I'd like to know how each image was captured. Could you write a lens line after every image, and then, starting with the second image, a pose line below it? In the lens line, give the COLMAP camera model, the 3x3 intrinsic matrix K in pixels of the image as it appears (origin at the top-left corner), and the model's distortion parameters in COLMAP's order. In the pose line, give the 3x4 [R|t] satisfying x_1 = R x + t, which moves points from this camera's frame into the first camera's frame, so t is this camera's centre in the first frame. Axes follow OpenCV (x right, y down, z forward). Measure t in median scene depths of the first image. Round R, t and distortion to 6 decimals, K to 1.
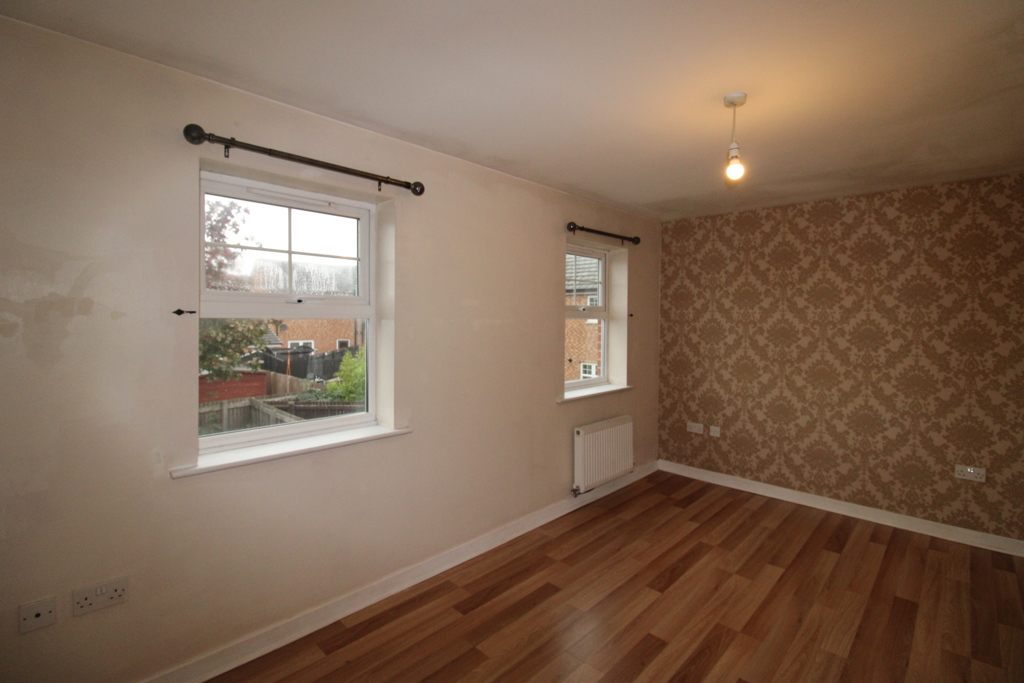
lens RADIAL K [[474.5, 0, 513.4], [0, 474.5, 327.4], [0, 0, 1]] dist [0.001807, -0.012227]
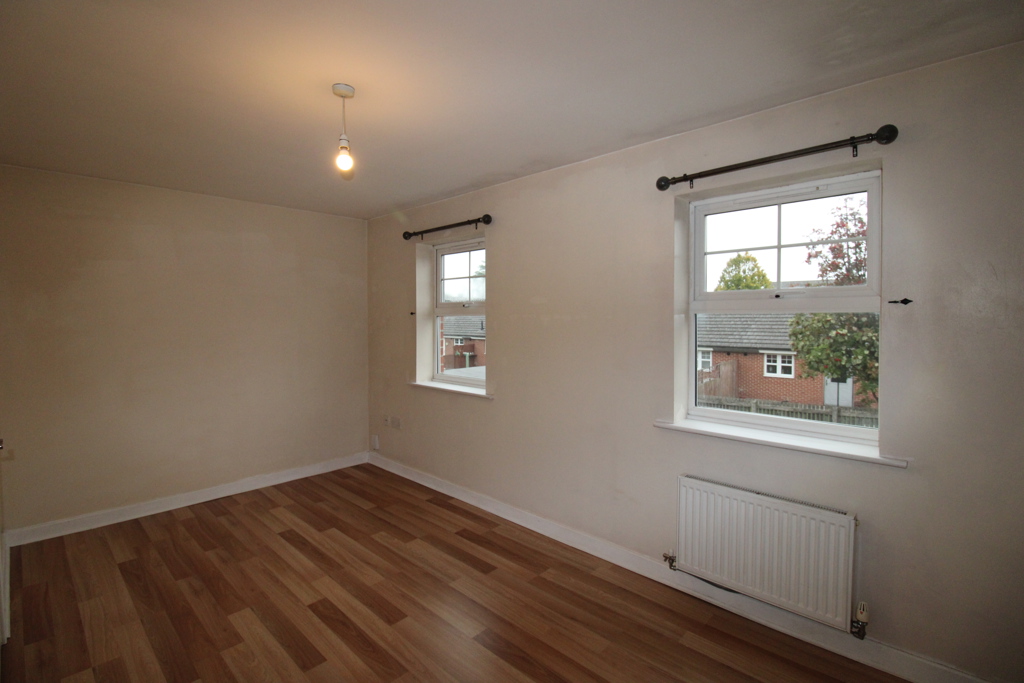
lens RADIAL K [[474.5, 0, 513.4], [0, 474.5, 327.4], [0, 0, 1]] dist [0.001807, -0.012227]
pose [[0.006319, 0.011142, -0.999918, 1.106862], [-0.019472, 0.999750, 0.011017, 0.001232], [0.999790, 0.019401, 0.006535, 1.021535]]
